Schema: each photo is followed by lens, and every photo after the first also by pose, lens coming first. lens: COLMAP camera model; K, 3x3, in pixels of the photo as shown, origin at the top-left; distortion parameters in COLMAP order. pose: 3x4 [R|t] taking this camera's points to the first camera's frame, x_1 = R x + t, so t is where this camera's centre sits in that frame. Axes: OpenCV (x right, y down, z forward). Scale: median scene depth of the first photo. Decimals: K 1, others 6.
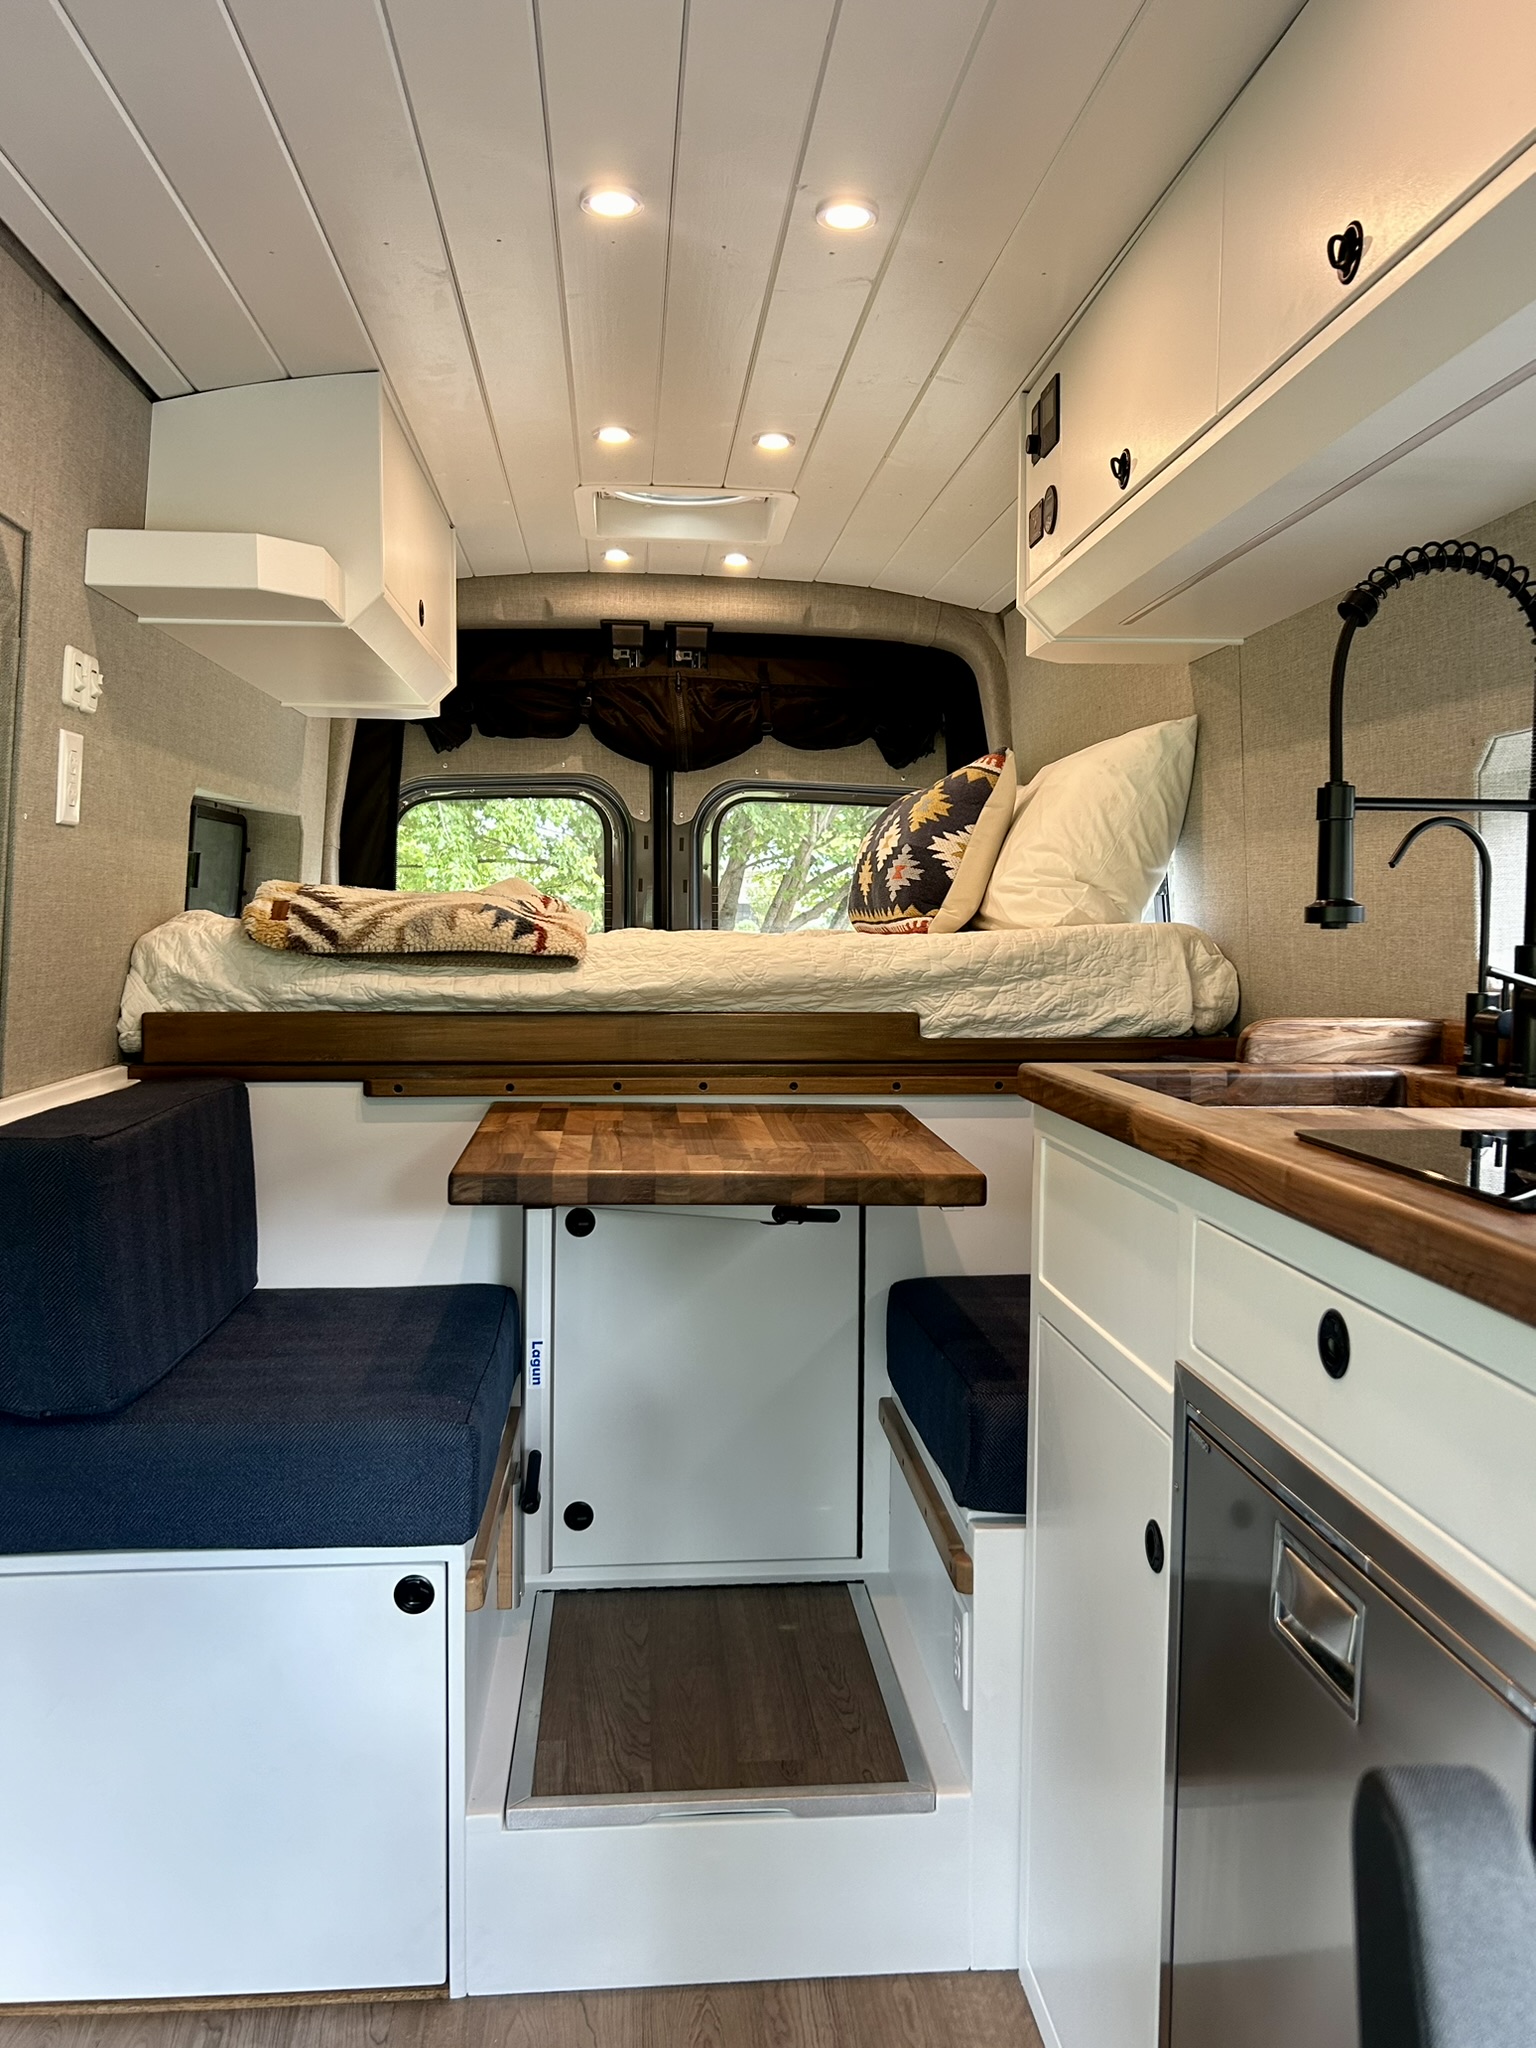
lens RADIAL K [[1593.9, 0, 768.0], [0, 1593.9, 1024.0], [0, 0, 1]] dist [0.077802, -0.133780]
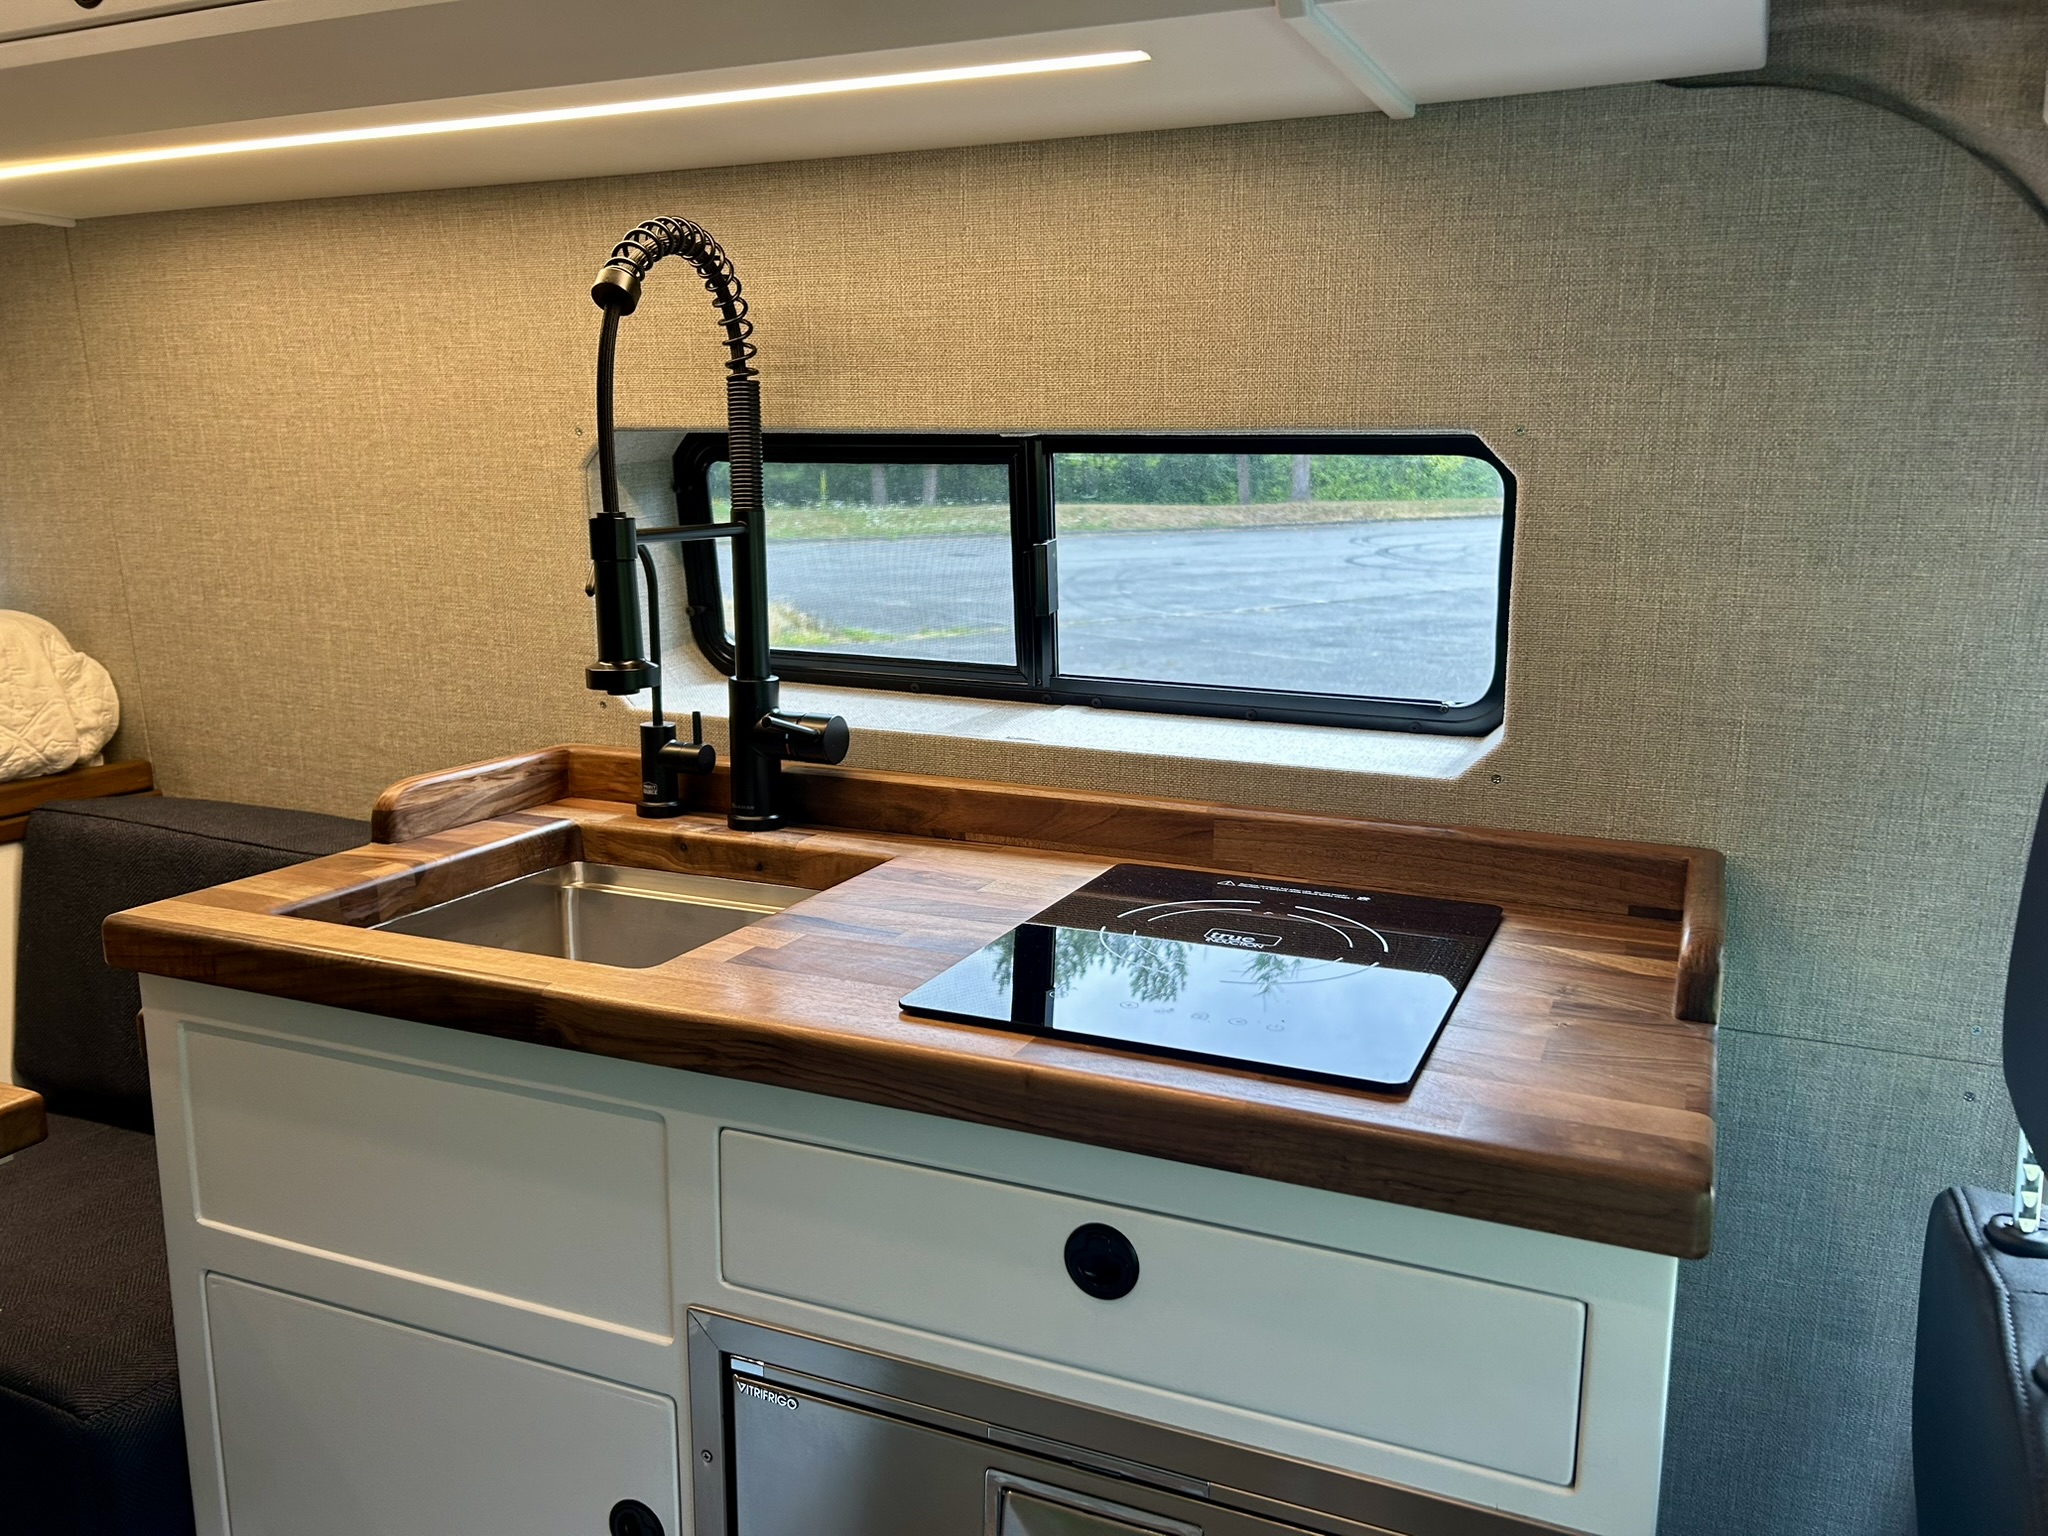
lens RADIAL K [[1559.7, 0, 1036.5], [0, 1559.7, 767.1], [0, 0, 1]] dist [0.049651, -0.053436]
pose [[0.475400, -0.168172, 0.863547, -0.155428], [0.054648, 0.985309, 0.161800, -0.089969], [-0.878071, -0.029729, 0.477606, 0.280588]]
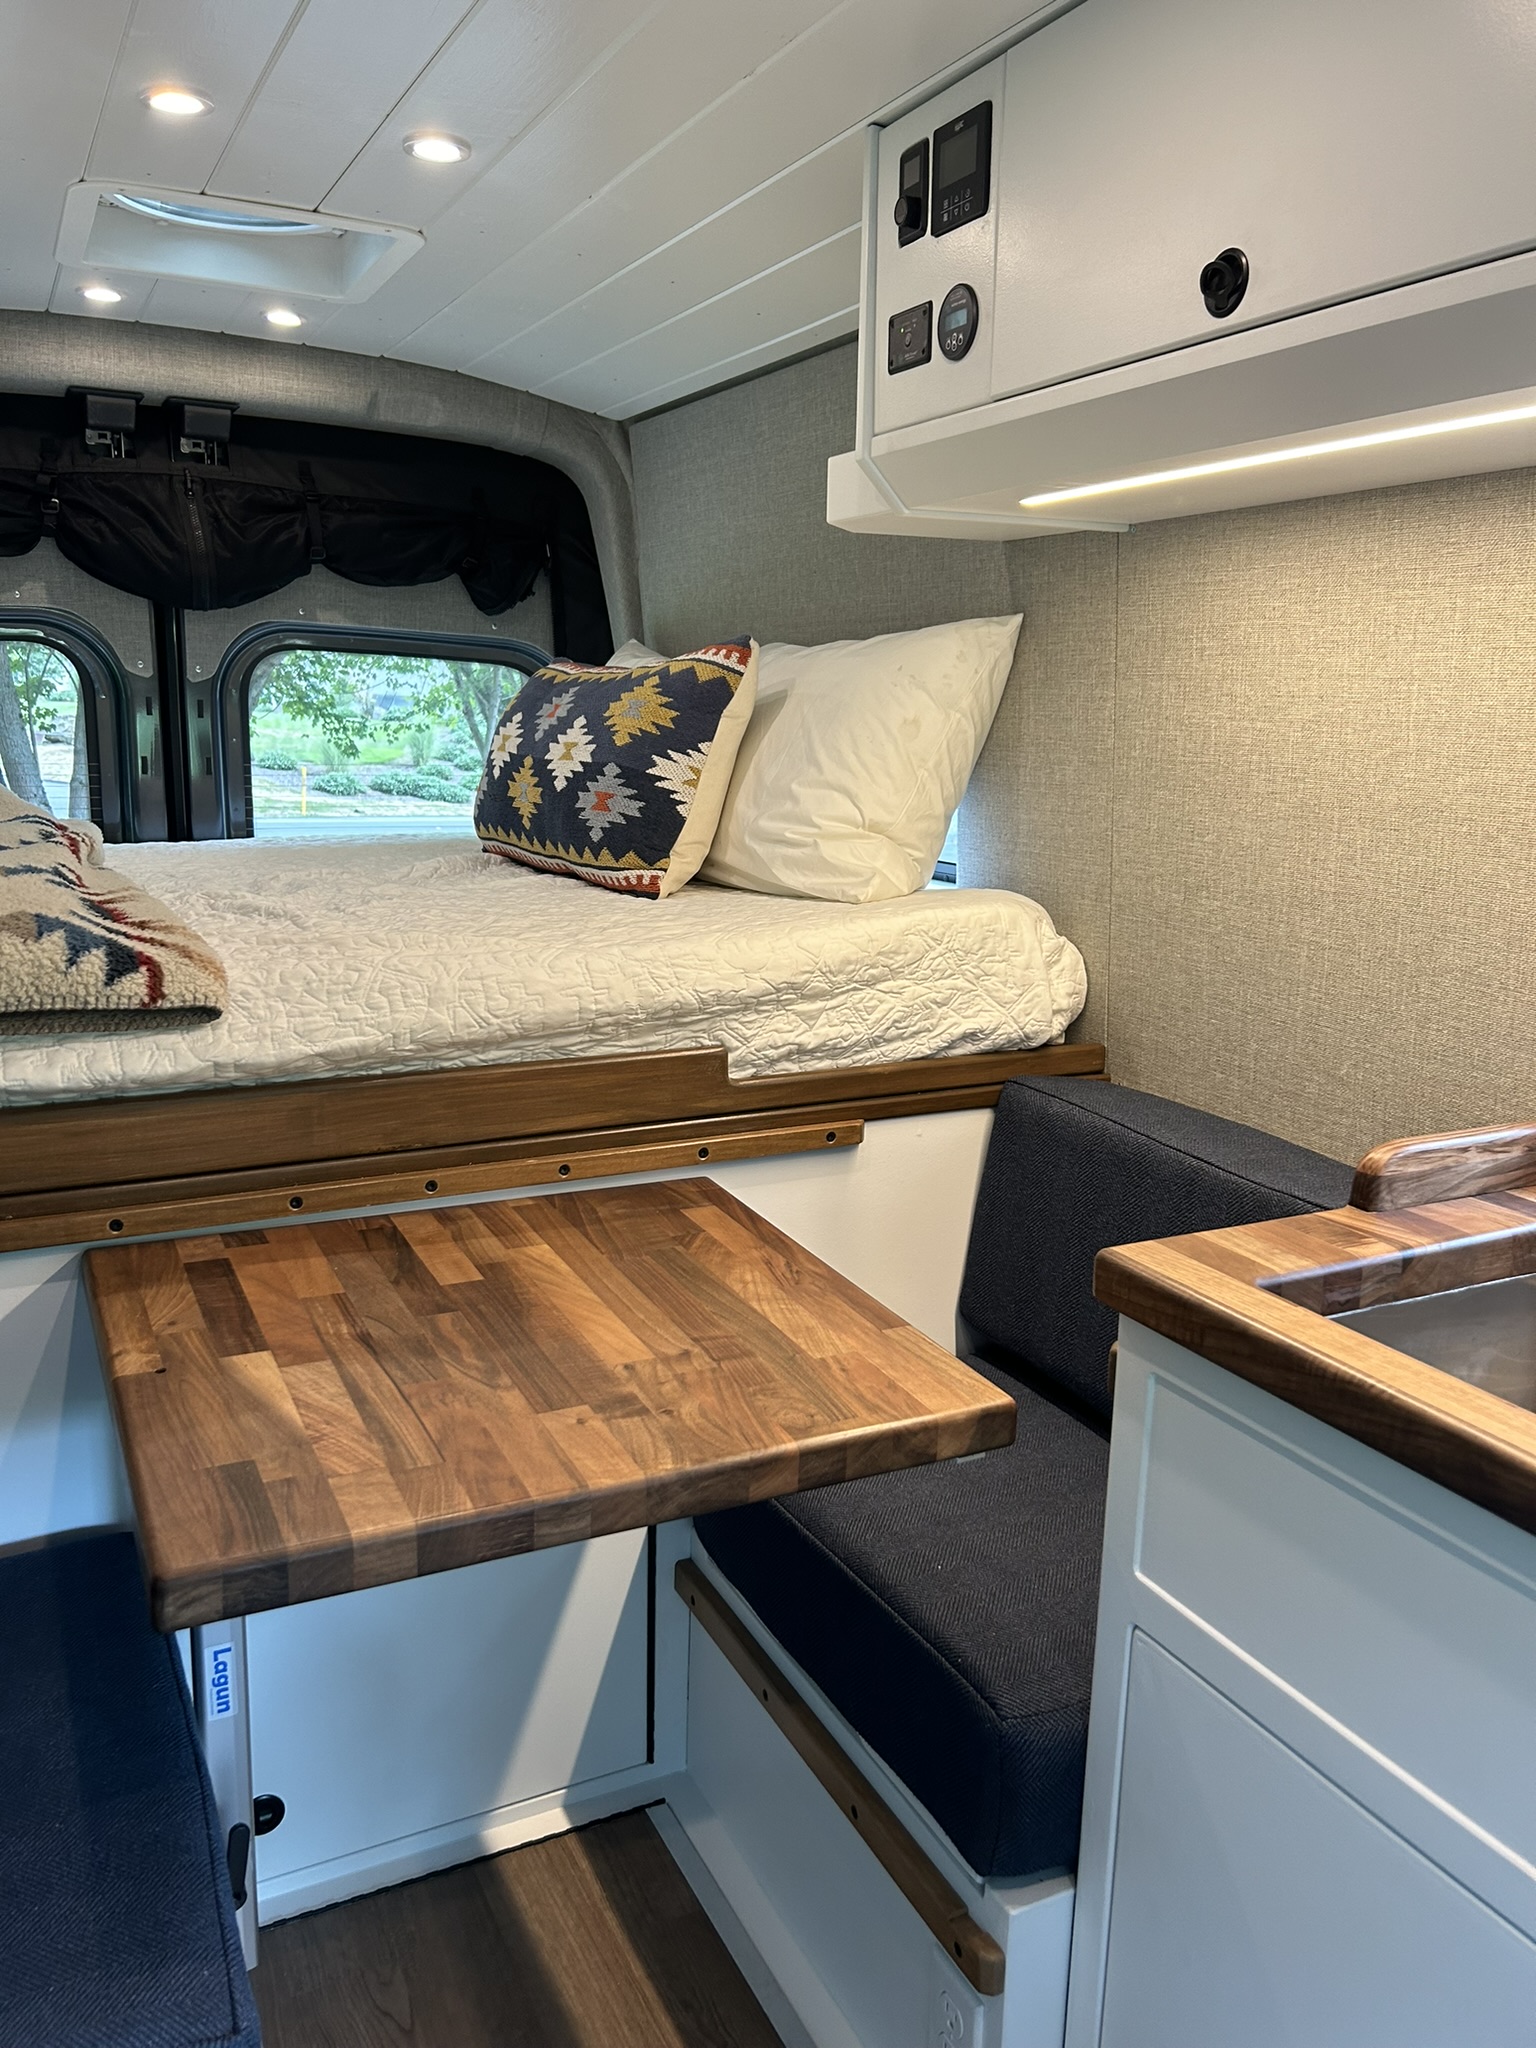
lens RADIAL K [[1543.7, 0, 753.4], [0, 1543.7, 1032.7], [0, 0, 1]] dist [0.065135, -0.120663]
pose [[0.929999, -0.064983, 0.361772, -0.145350], [0.010082, 0.988387, 0.151620, -0.120054], [-0.367423, -0.137359, 0.919855, 0.375447]]
